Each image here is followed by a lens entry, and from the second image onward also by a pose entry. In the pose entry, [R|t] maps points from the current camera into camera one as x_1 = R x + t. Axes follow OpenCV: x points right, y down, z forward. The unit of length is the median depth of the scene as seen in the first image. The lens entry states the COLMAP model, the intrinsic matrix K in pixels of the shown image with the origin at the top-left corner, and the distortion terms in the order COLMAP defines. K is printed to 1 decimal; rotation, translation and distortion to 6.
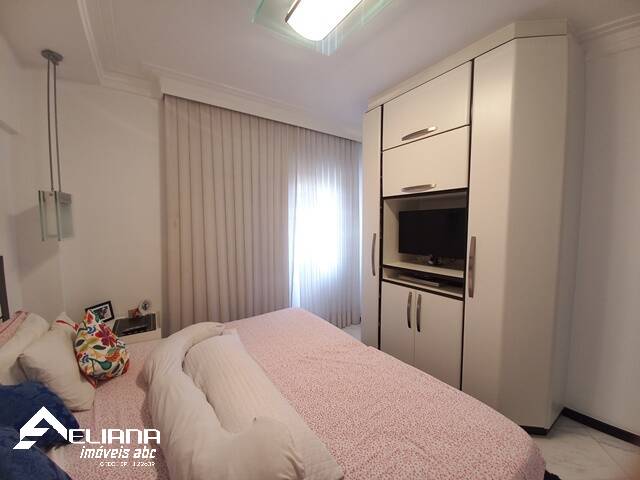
lens RADIAL K [[251.5, 0, 319.0], [0, 251.5, 240.5], [0, 0, 1]] dist [0.004193, -0.011085]
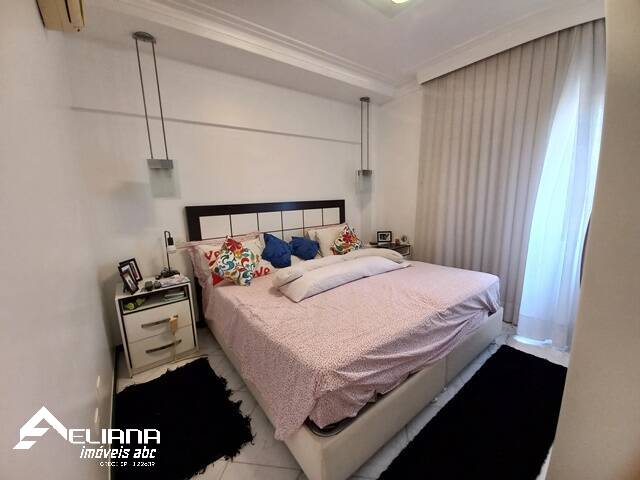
lens RADIAL K [[251.5, 0, 319.0], [0, 251.5, 240.5], [0, 0, 1]] dist [0.004193, -0.011085]
pose [[0.033113, 0.184314, -0.982309, 0.861708], [-0.046395, 0.982072, 0.182706, 0.013286], [0.998374, 0.039524, 0.041071, 0.454434]]
